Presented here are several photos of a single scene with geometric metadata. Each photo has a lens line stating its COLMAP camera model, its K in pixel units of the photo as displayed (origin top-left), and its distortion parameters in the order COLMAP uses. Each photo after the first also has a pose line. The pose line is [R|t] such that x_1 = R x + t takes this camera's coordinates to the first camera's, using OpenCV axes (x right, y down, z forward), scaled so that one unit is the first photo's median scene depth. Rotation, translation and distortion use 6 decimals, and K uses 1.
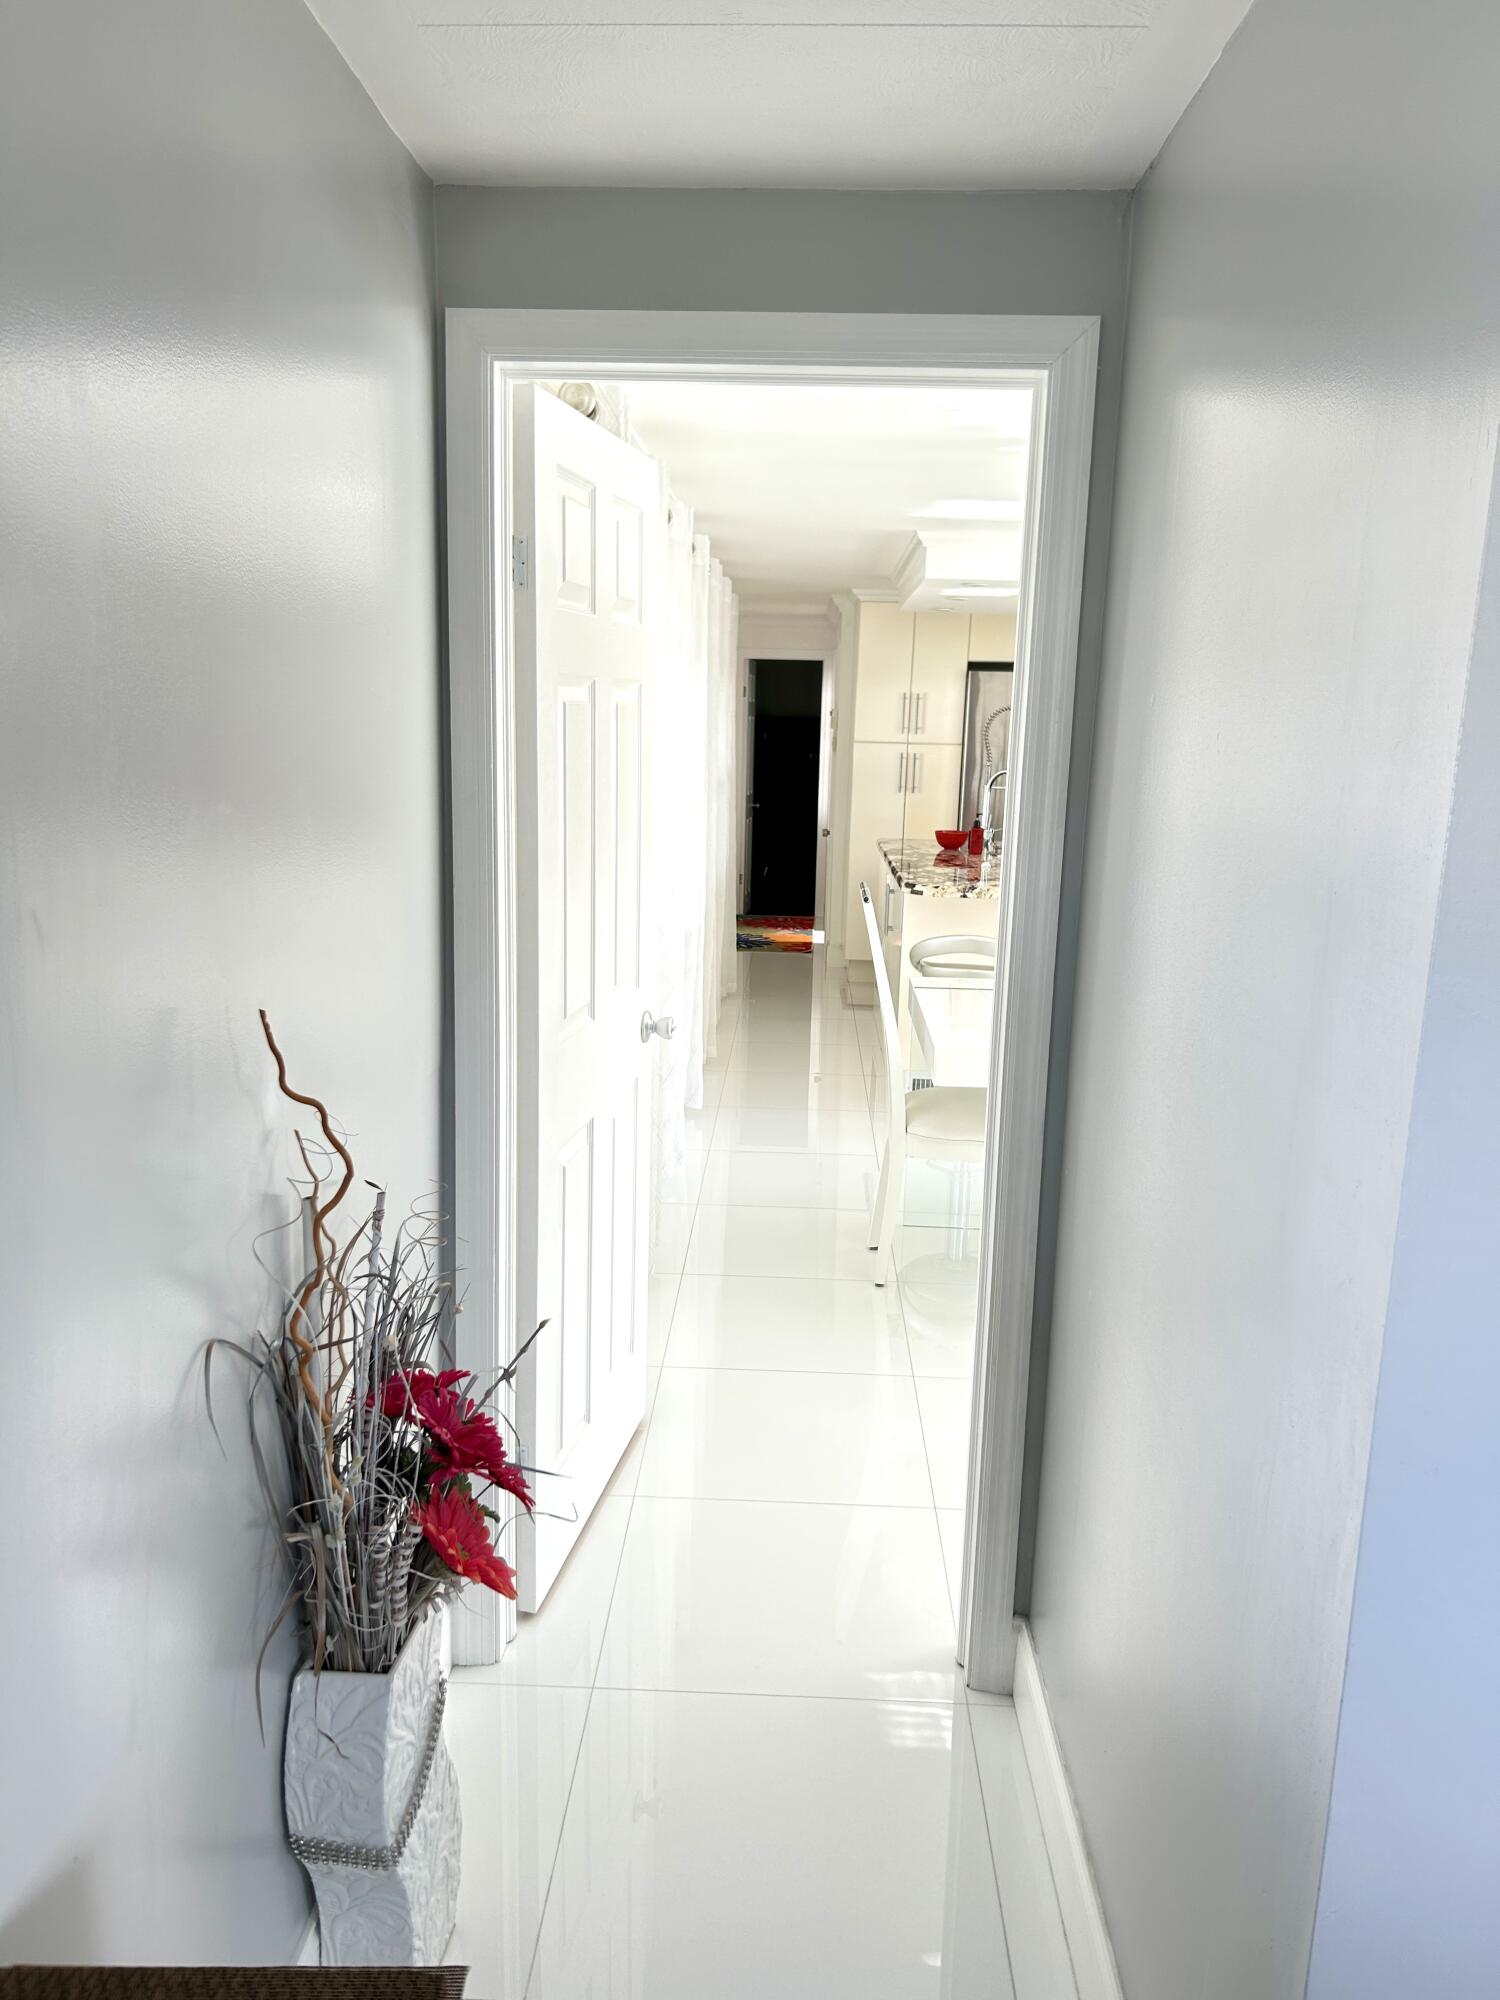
lens RADIAL K [[1496.1, 0, 743.2], [0, 1496.1, 1017.5], [0, 0, 1]] dist [0.059725, -0.061373]
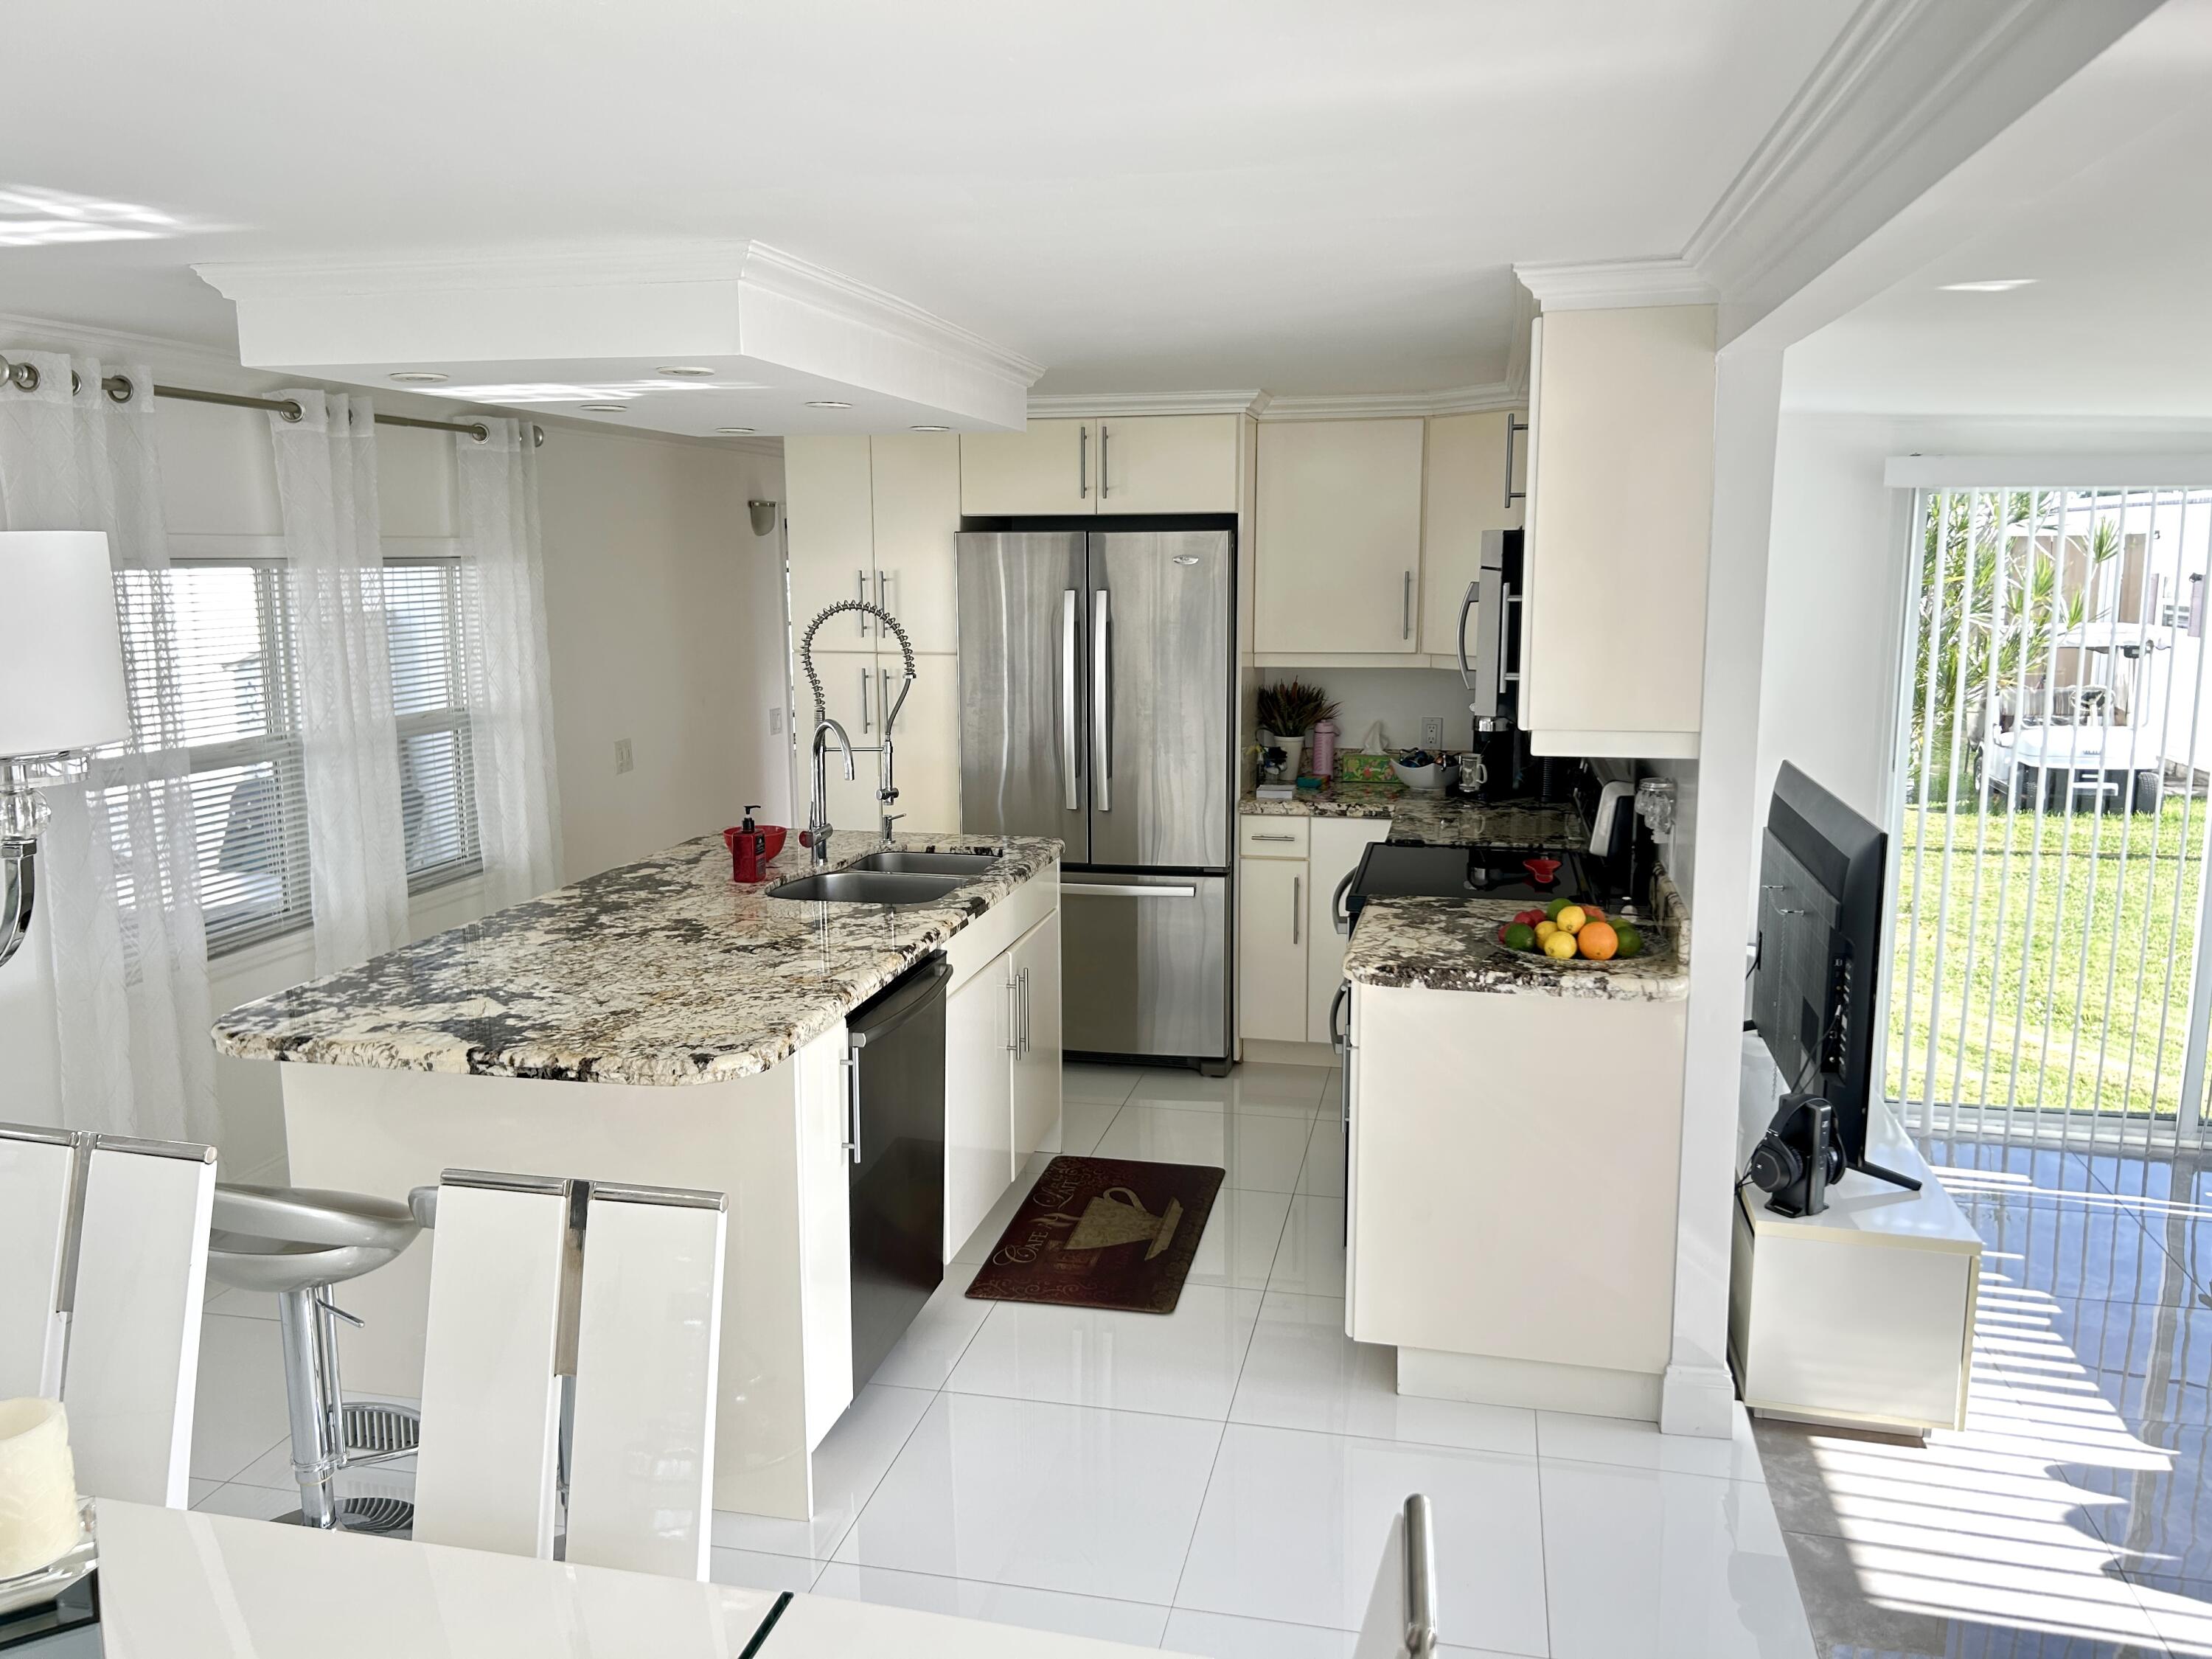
lens RADIAL K [[1654.7, 0, 1104.7], [0, 1654.7, 831.5], [0, 0, 1]] dist [0.059725, -0.061373]
pose [[0.982498, -0.001477, -0.186266, 0.310030], [-0.005342, 0.999334, -0.036105, -0.084665], [0.186195, 0.036468, 0.981836, 0.354546]]
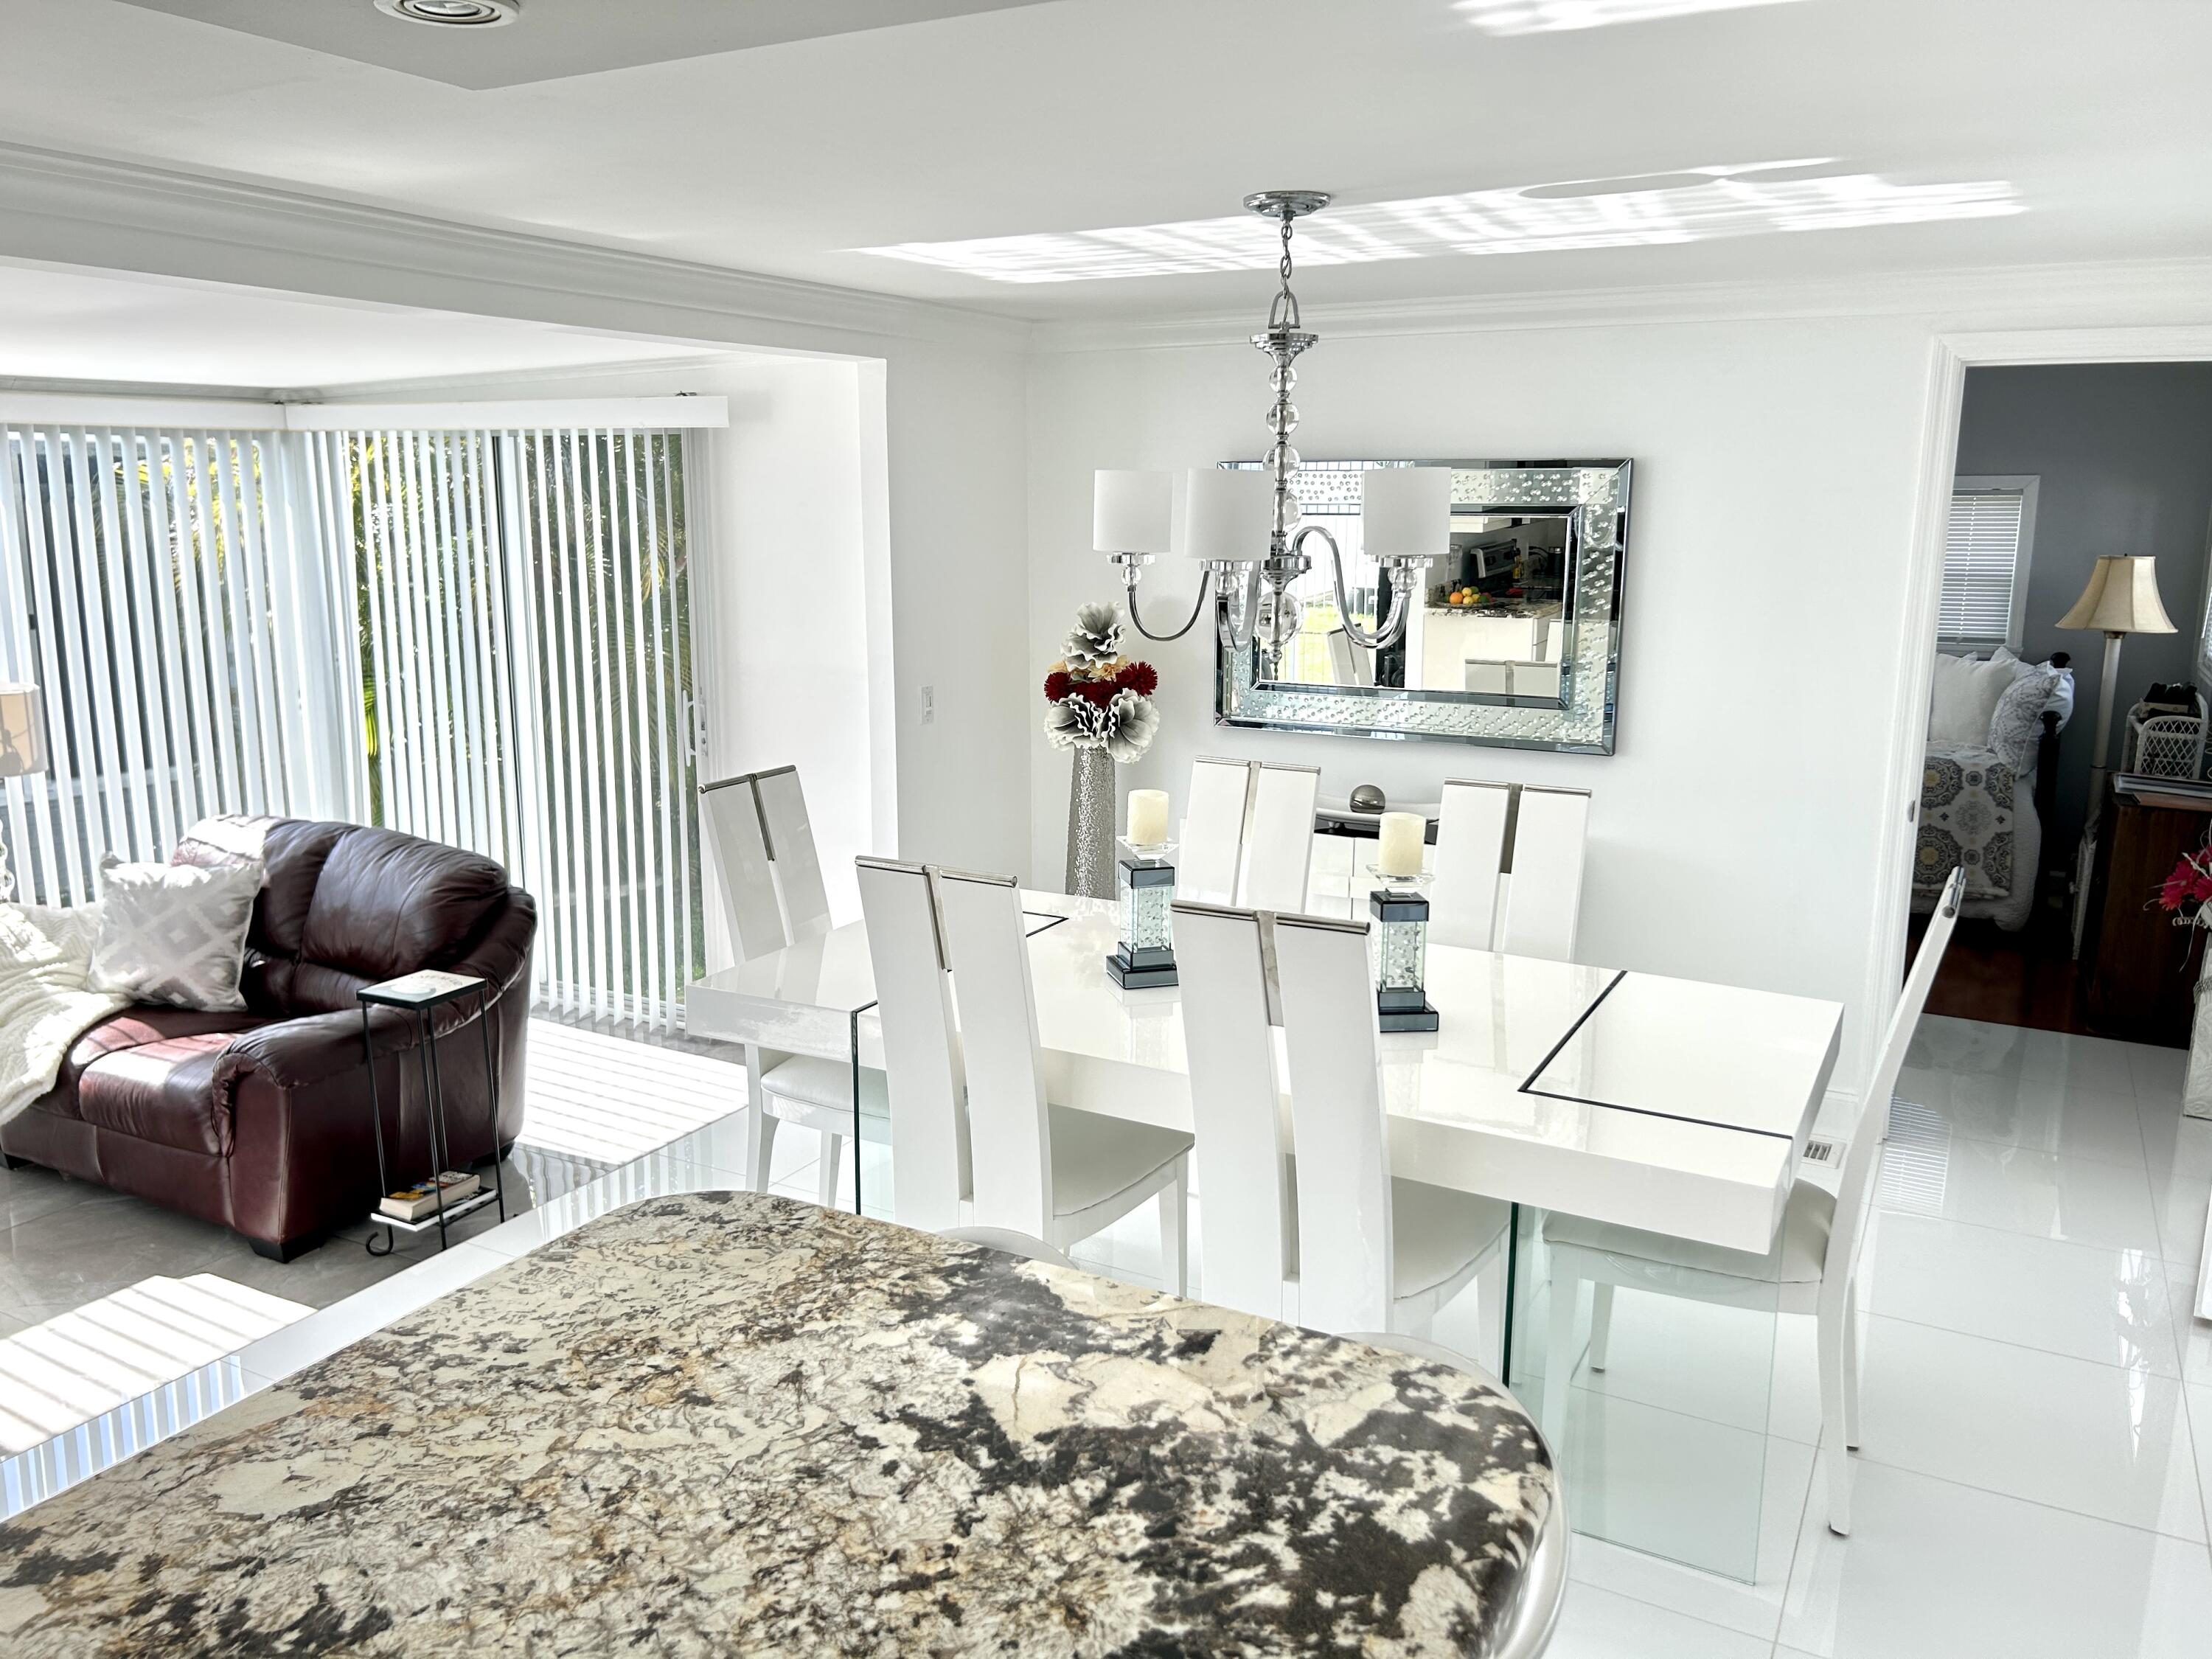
lens RADIAL K [[1654.7, 0, 1103.1], [0, 1654.7, 816.8], [0, 0, 1]] dist [0.059725, -0.061373]
pose [[-0.896759, -0.116488, 0.426912, 0.048370], [0.060896, 0.923068, 0.379786, -0.177424], [-0.438310, 0.366574, -0.820676, 0.780900]]
